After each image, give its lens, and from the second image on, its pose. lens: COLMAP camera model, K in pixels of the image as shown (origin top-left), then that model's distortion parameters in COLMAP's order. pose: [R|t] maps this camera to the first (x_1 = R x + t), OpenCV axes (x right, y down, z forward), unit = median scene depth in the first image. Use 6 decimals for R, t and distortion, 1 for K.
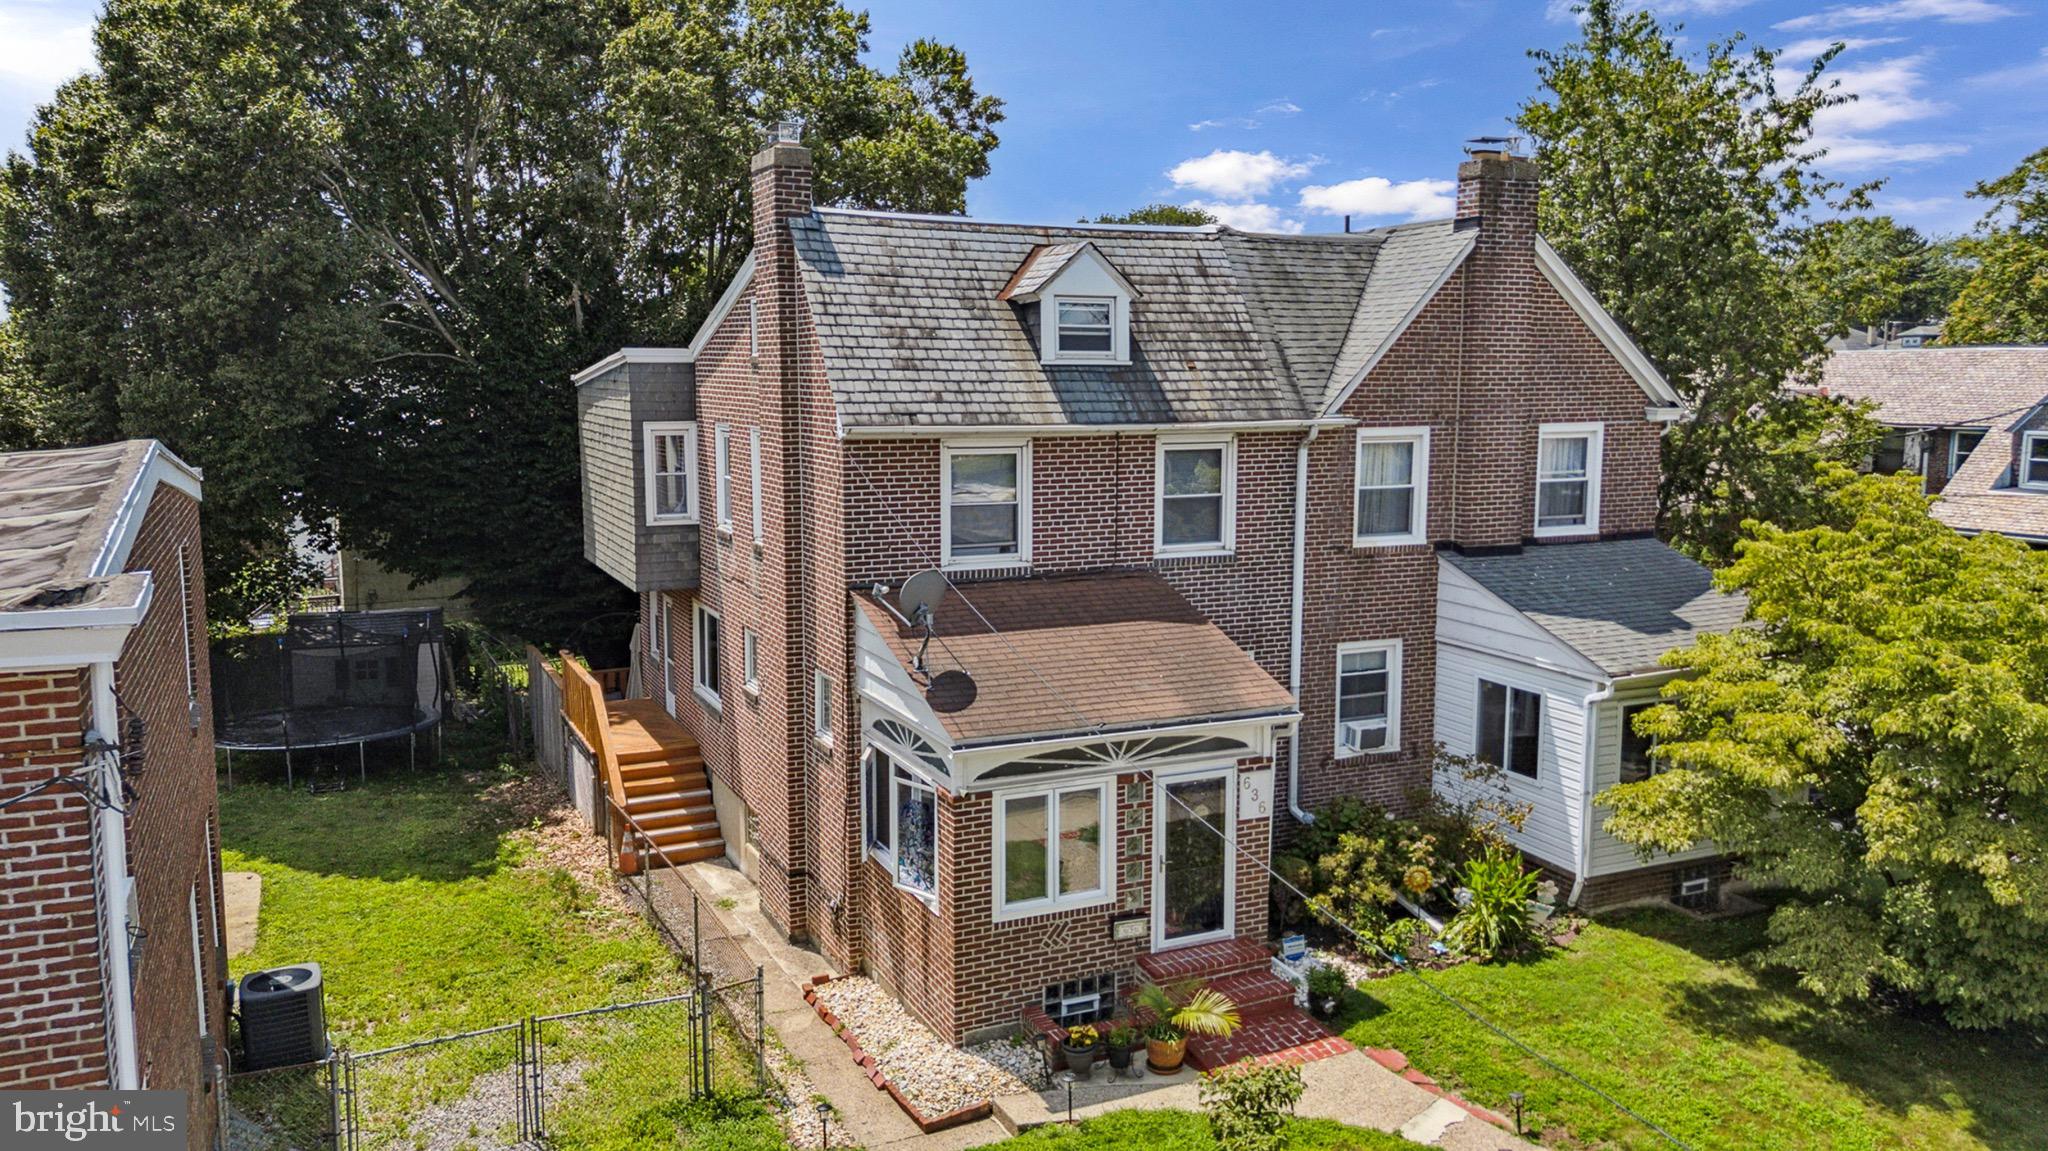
lens RADIAL K [[1458.6, 0, 1024.0], [0, 1458.6, 575.5], [0, 0, 1]] dist [0.038670, 0.000011]
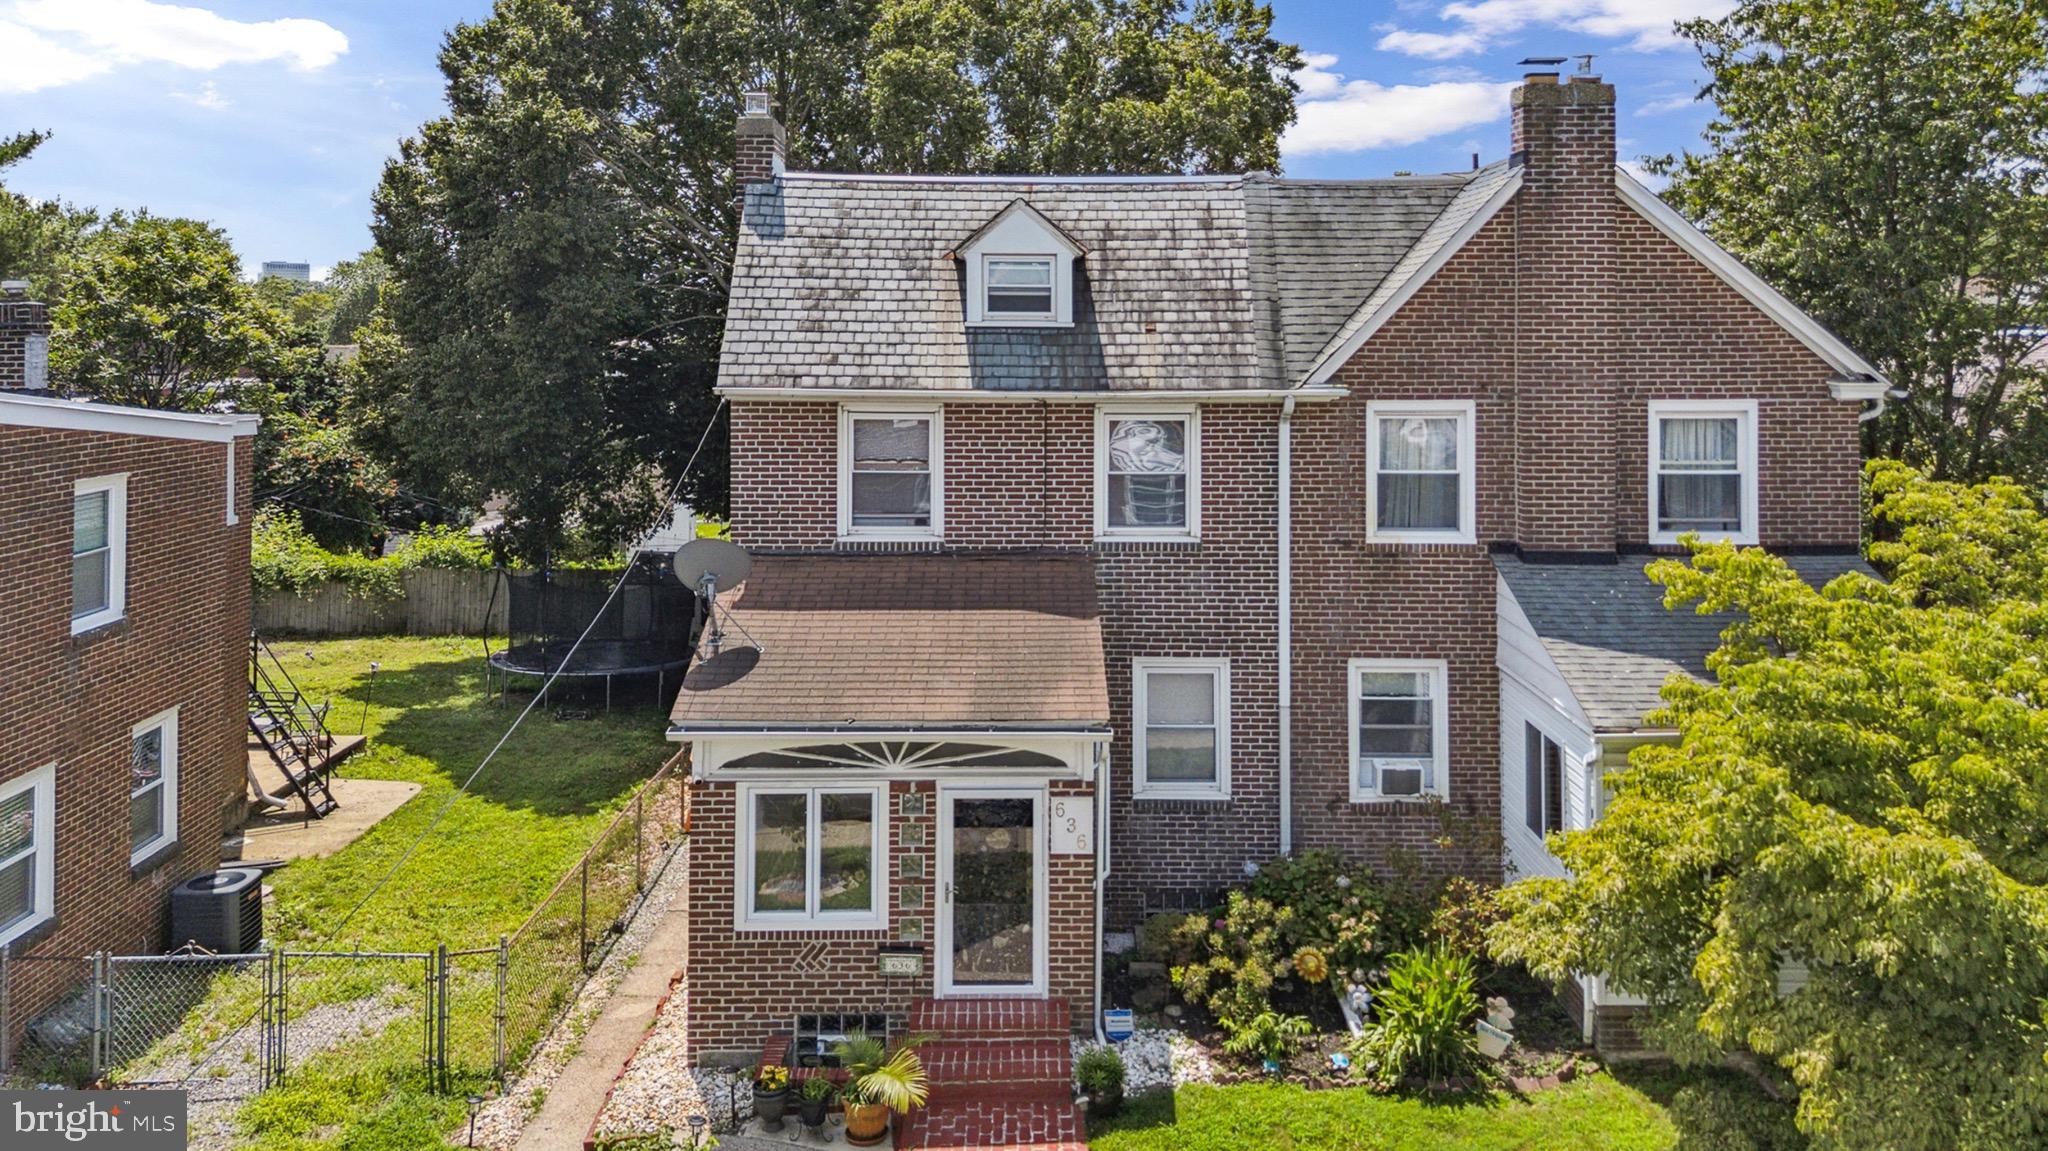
lens RADIAL K [[1506.5, 0, 1026.4], [0, 1506.5, 356.5], [0, 0, 1]] dist [0.078037, -0.092702]
pose [[0.913877, 0.007944, -0.405914, 0.436345], [-0.057948, 0.992124, -0.111049, -0.019396], [0.401835, 0.125007, 0.907139, 0.135479]]
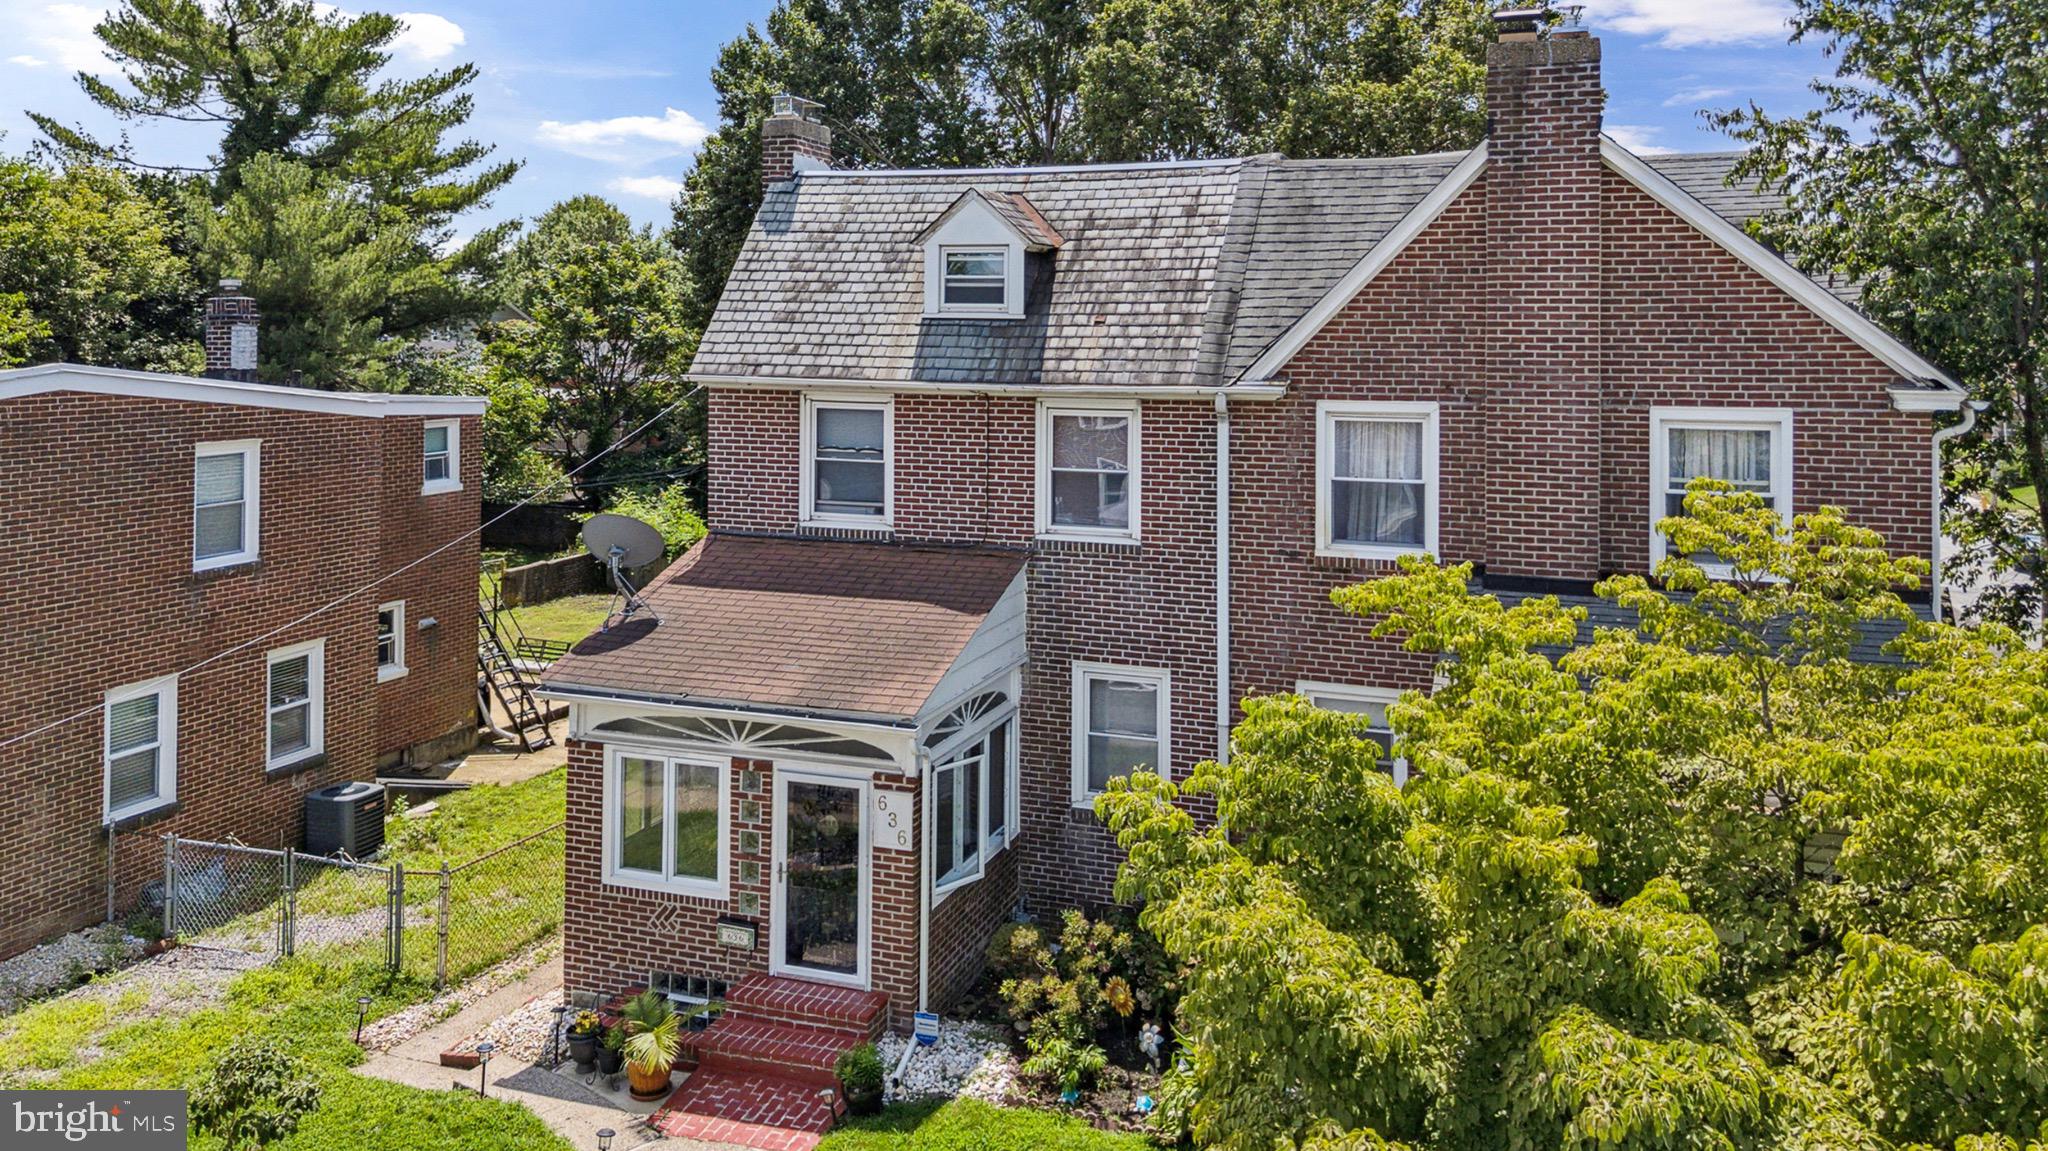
lens RADIAL K [[1506.5, 0, 1026.4], [0, 1506.5, 356.5], [0, 0, 1]] dist [0.078037, -0.092702]
pose [[0.722914, 0.017227, -0.690723, 0.724356], [-0.102946, 0.991216, -0.083022, -0.045233], [0.683226, 0.131125, 0.718338, 0.344644]]
